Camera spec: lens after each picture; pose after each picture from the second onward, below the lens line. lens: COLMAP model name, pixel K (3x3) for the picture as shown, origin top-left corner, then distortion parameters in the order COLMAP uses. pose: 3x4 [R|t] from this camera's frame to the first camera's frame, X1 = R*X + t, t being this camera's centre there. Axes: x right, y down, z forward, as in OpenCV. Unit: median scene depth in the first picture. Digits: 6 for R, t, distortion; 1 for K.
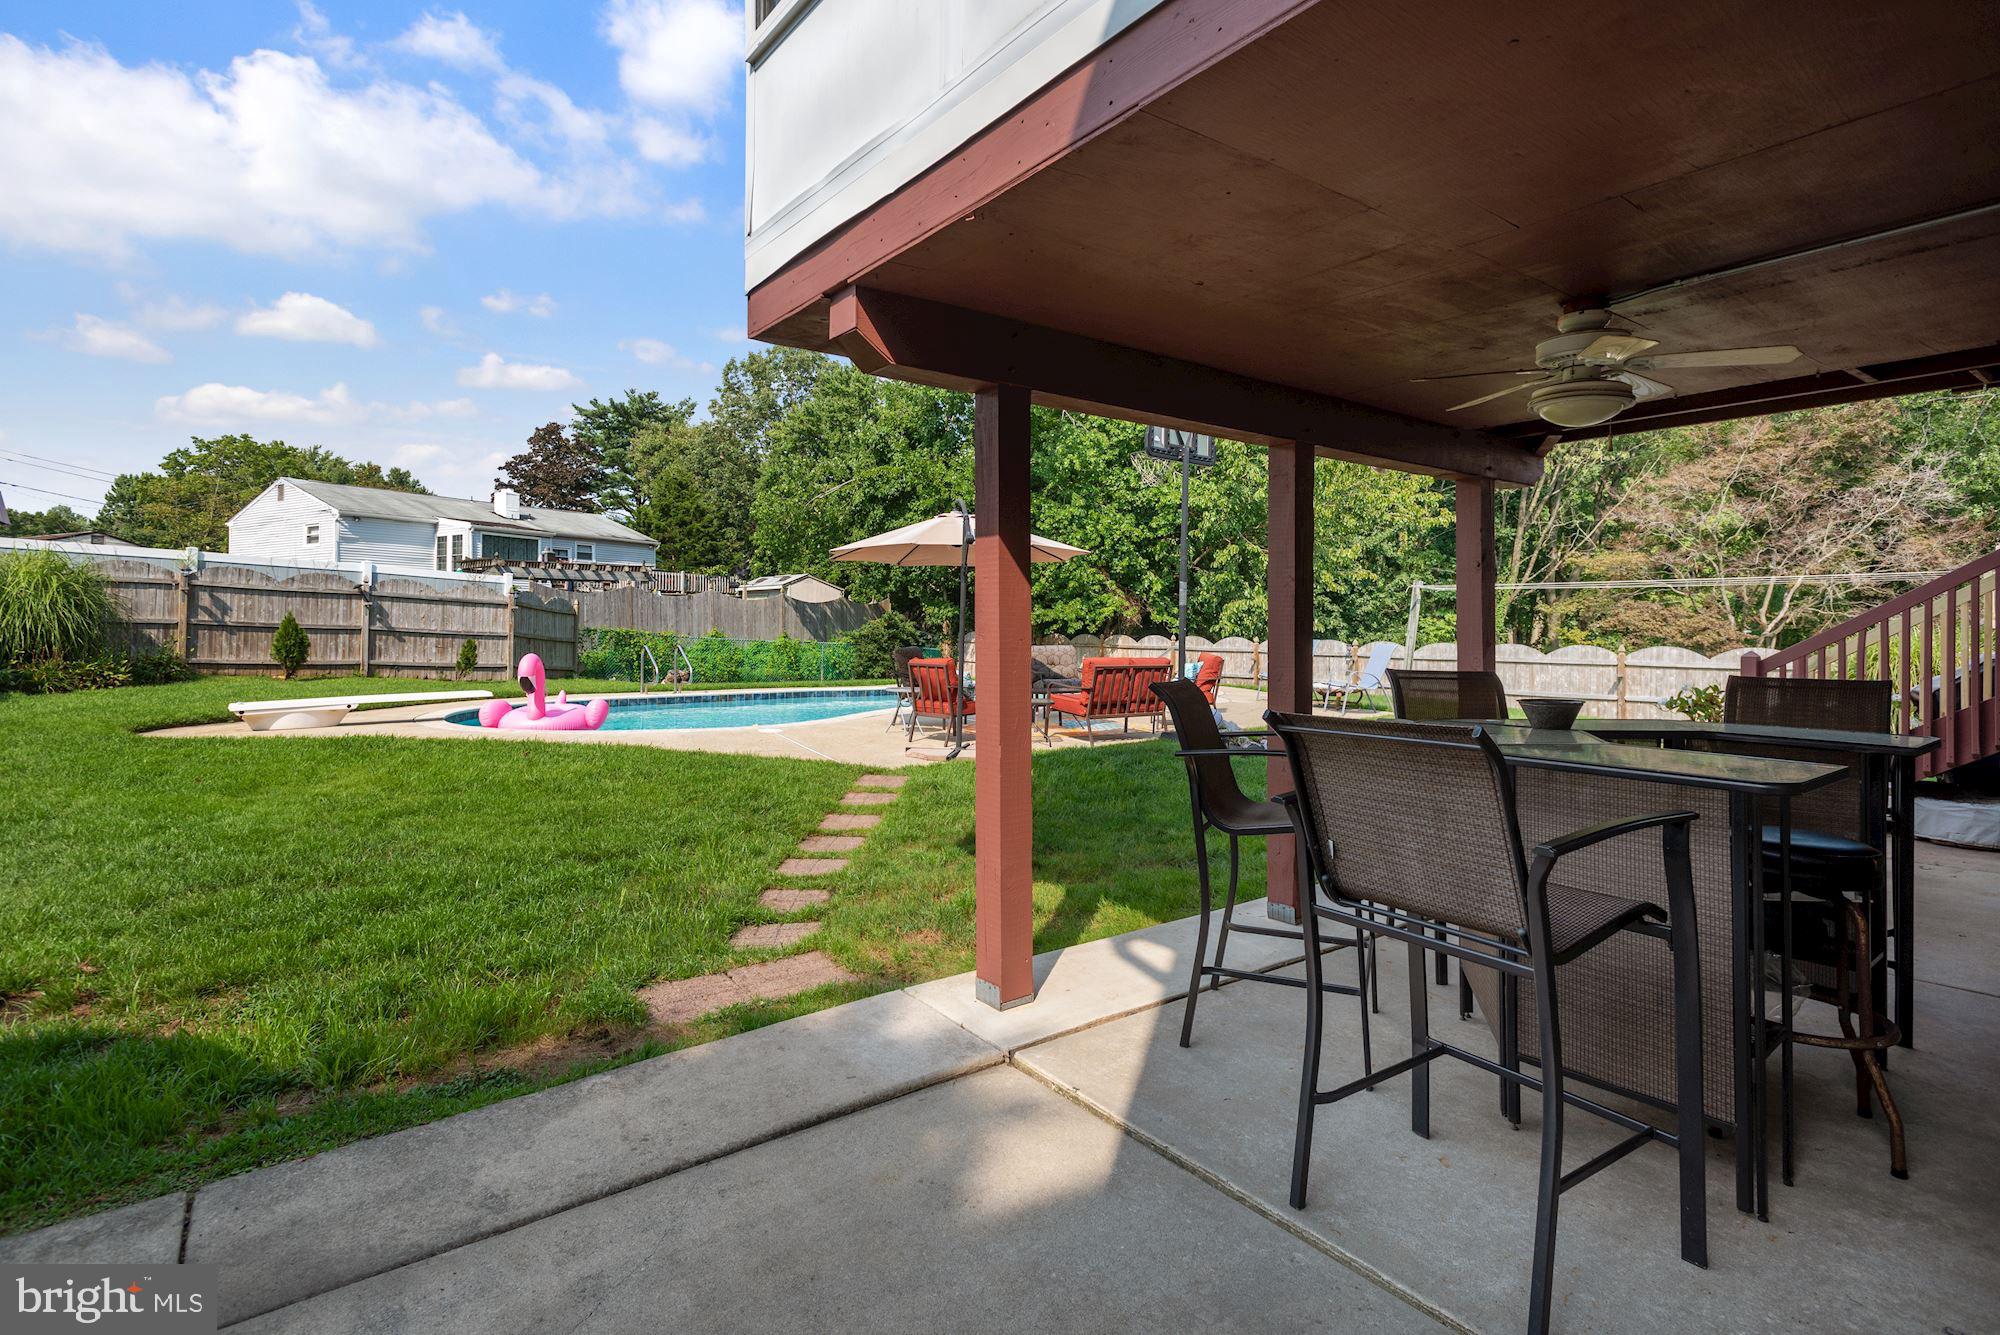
lens RADIAL K [[962.9, 0, 1001.1], [0, 962.9, 643.5], [0, 0, 1]] dist [0.001108, 0.001173]
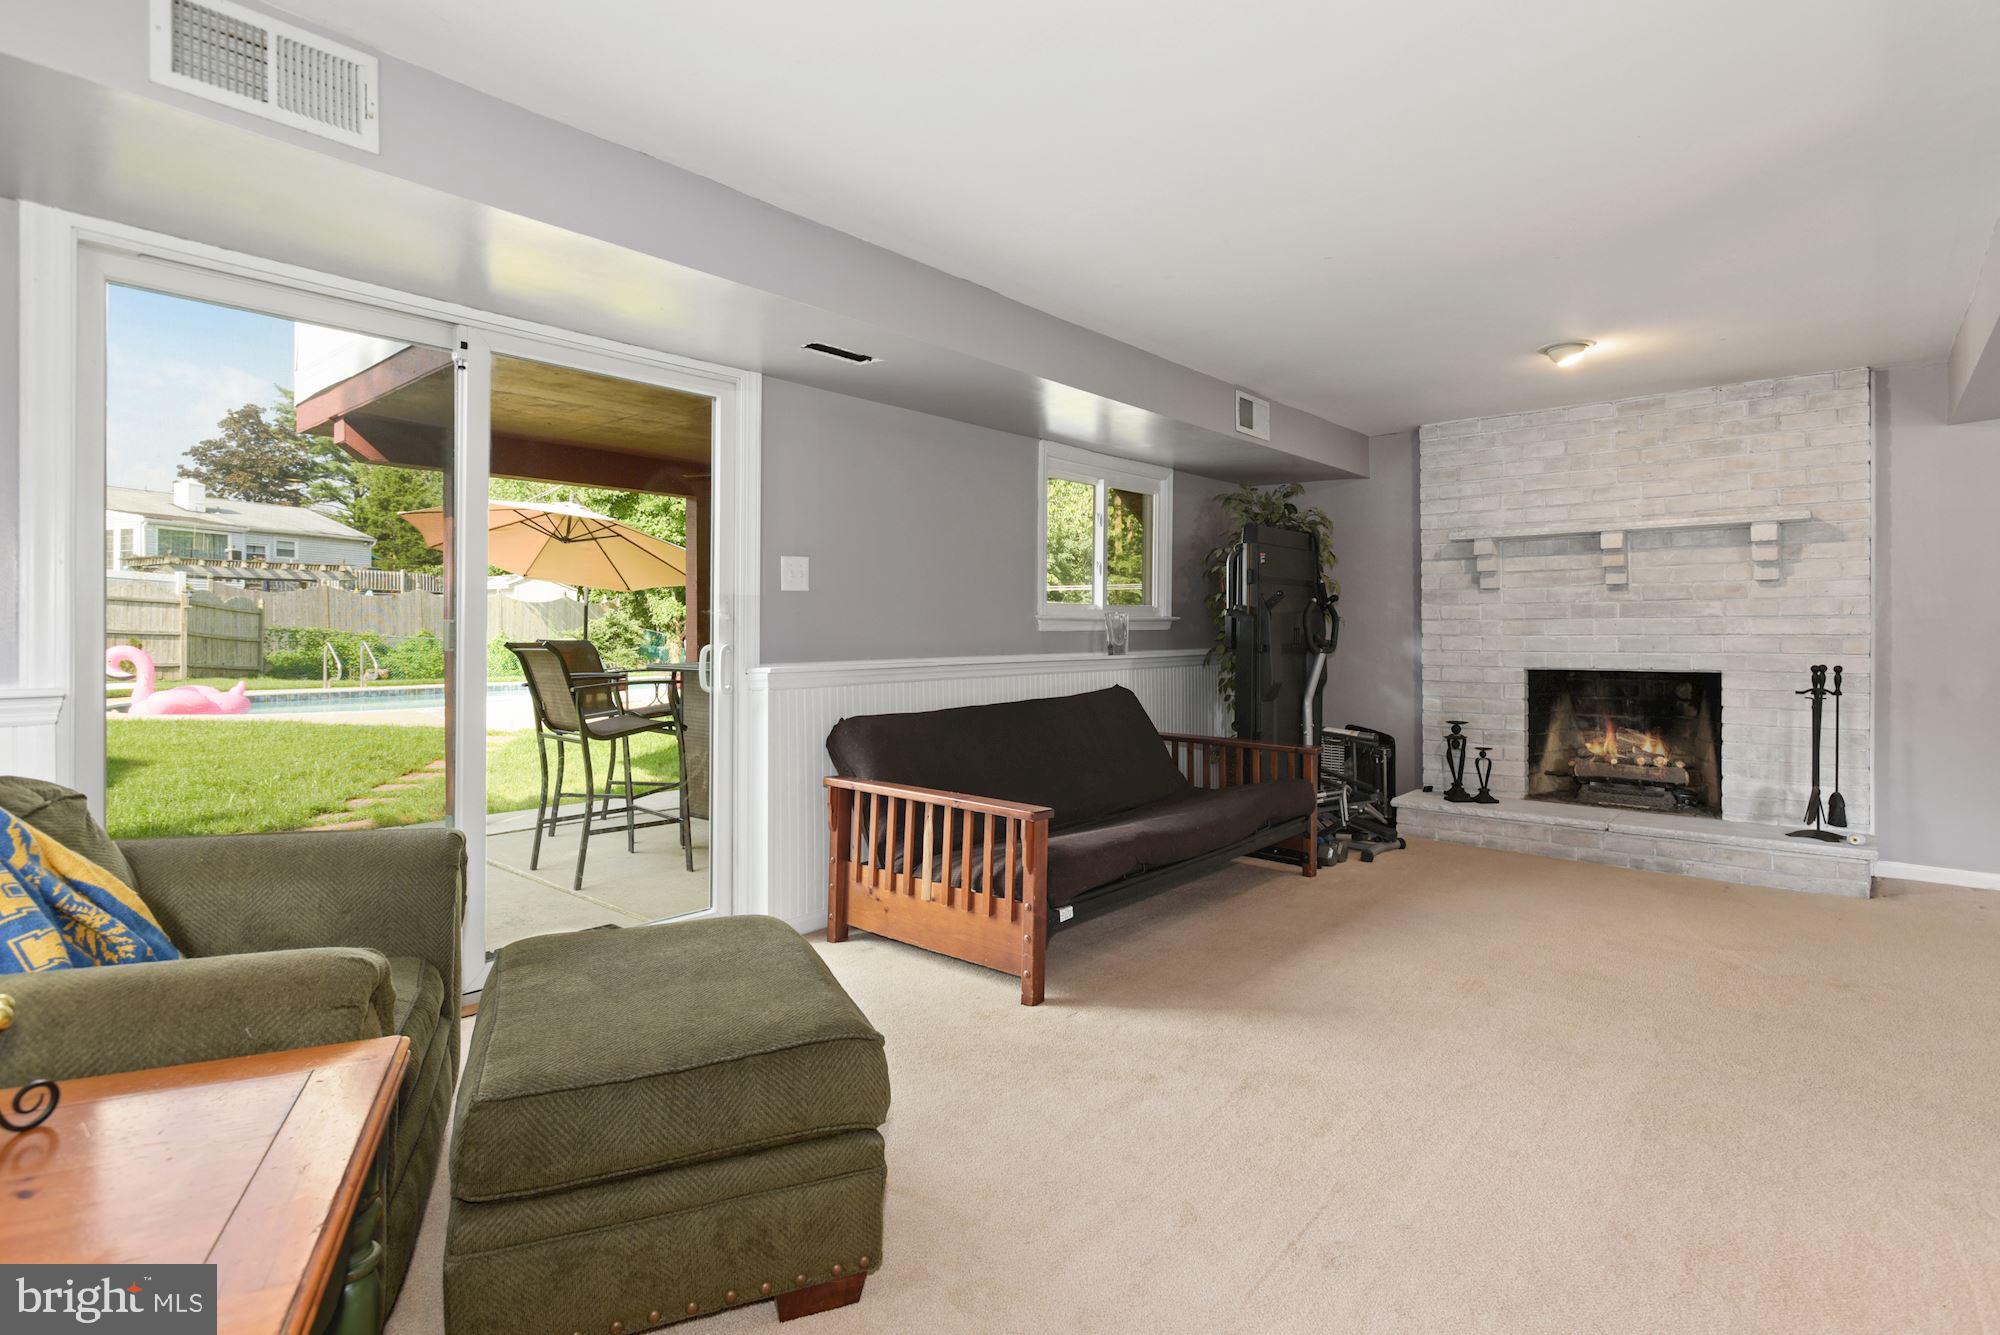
lens RADIAL K [[1006.0, 0, 1001.4], [0, 1006.0, 640.1], [0, 0, 1]] dist [-0.000987, 0.000845]
pose [[0.980714, -0.007825, 0.195292, 0.073193], [0.009140, 0.999941, -0.005832, 0.007123], [-0.195235, 0.007504, 0.980728, -0.115557]]
